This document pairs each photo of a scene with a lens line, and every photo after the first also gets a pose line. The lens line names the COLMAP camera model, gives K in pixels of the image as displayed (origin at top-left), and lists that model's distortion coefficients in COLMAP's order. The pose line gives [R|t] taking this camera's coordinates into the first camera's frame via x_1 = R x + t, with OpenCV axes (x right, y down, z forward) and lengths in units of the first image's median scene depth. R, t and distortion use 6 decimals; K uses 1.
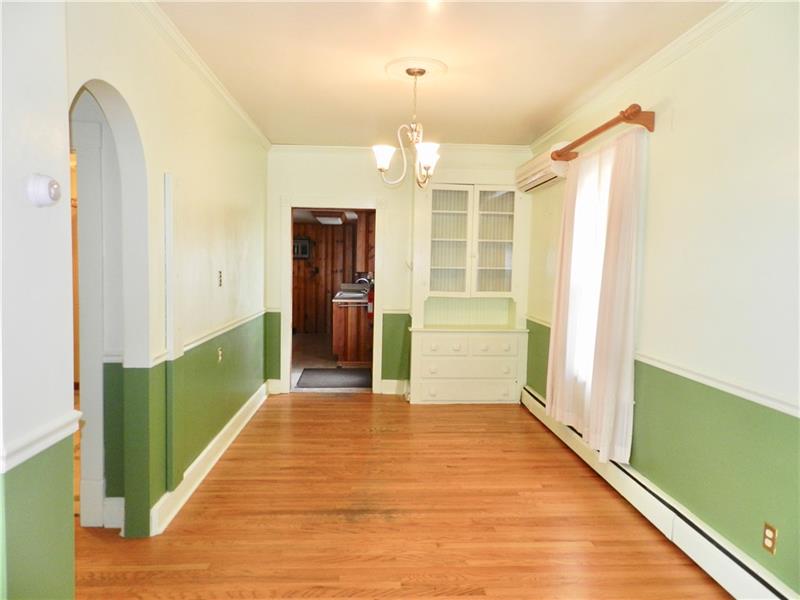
lens RADIAL K [[539.7, 0, 400.0], [0, 539.7, 300.0], [0, 0, 1]] dist [-0.002897, 0.000628]
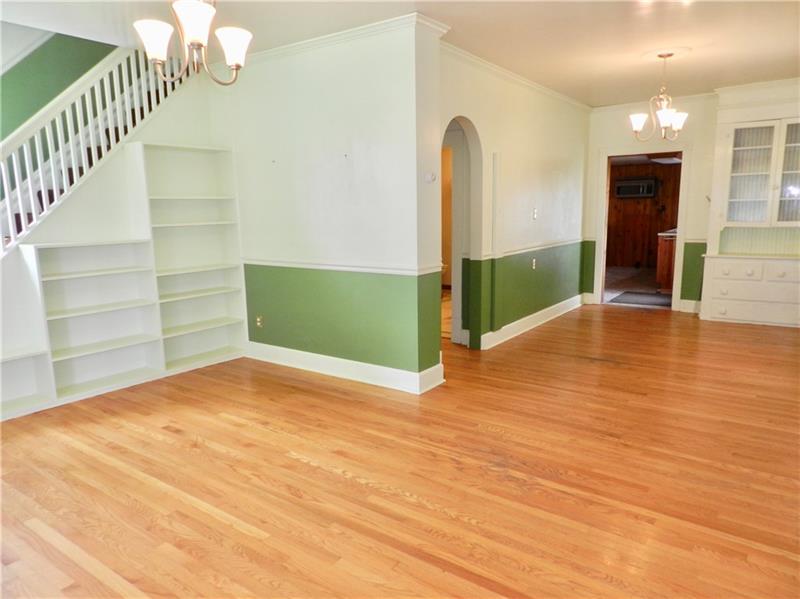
lens RADIAL K [[539.7, 0, 400.0], [0, 539.7, 299.5], [0, 0, 1]] dist [-0.002897, 0.000628]
pose [[0.779230, 0.072042, -0.622584, 0.236611], [-0.007807, 0.994410, 0.105296, 0.031413], [0.626689, -0.077189, 0.775437, -0.311058]]
